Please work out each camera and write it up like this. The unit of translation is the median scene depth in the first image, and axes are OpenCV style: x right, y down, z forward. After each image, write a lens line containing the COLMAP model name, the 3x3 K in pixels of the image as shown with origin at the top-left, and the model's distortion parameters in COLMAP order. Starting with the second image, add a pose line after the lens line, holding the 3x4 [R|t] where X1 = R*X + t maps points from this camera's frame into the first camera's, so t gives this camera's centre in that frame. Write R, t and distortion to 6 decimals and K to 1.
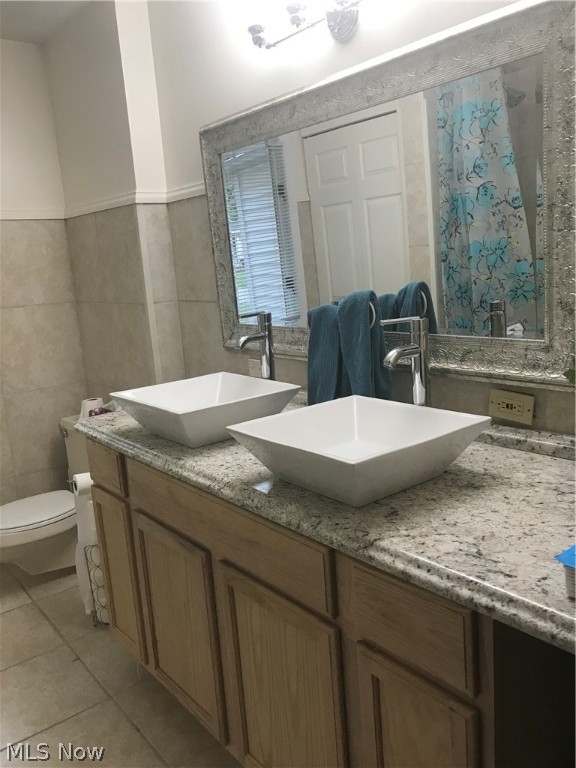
lens RADIAL K [[633.3, 0, 288.0], [0, 633.3, 384.0], [0, 0, 1]] dist [0.029994, -0.009616]
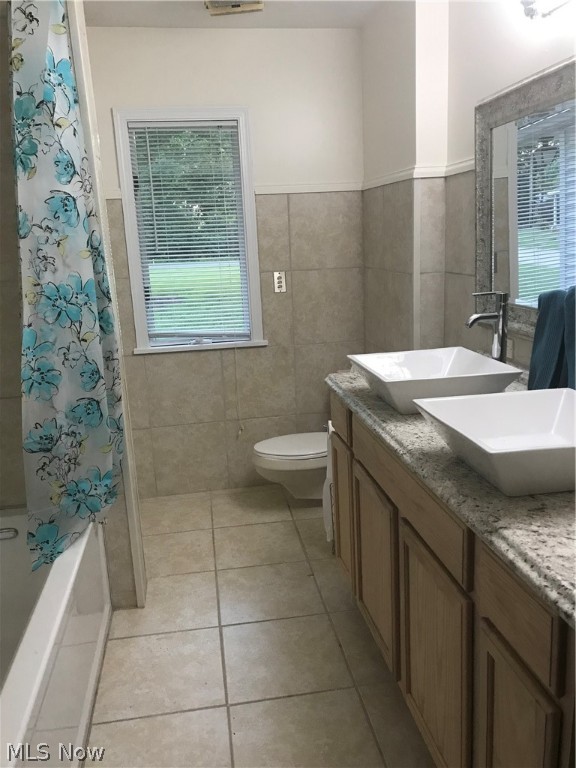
lens RADIAL K [[633.3, 0, 288.0], [0, 633.3, 384.0], [0, 0, 1]] dist [0.029994, -0.009616]
pose [[0.867906, 0.139441, -0.476755, 0.176246], [-0.108104, 0.989808, 0.092702, -0.028083], [0.484822, -0.028917, 0.874134, -0.046656]]
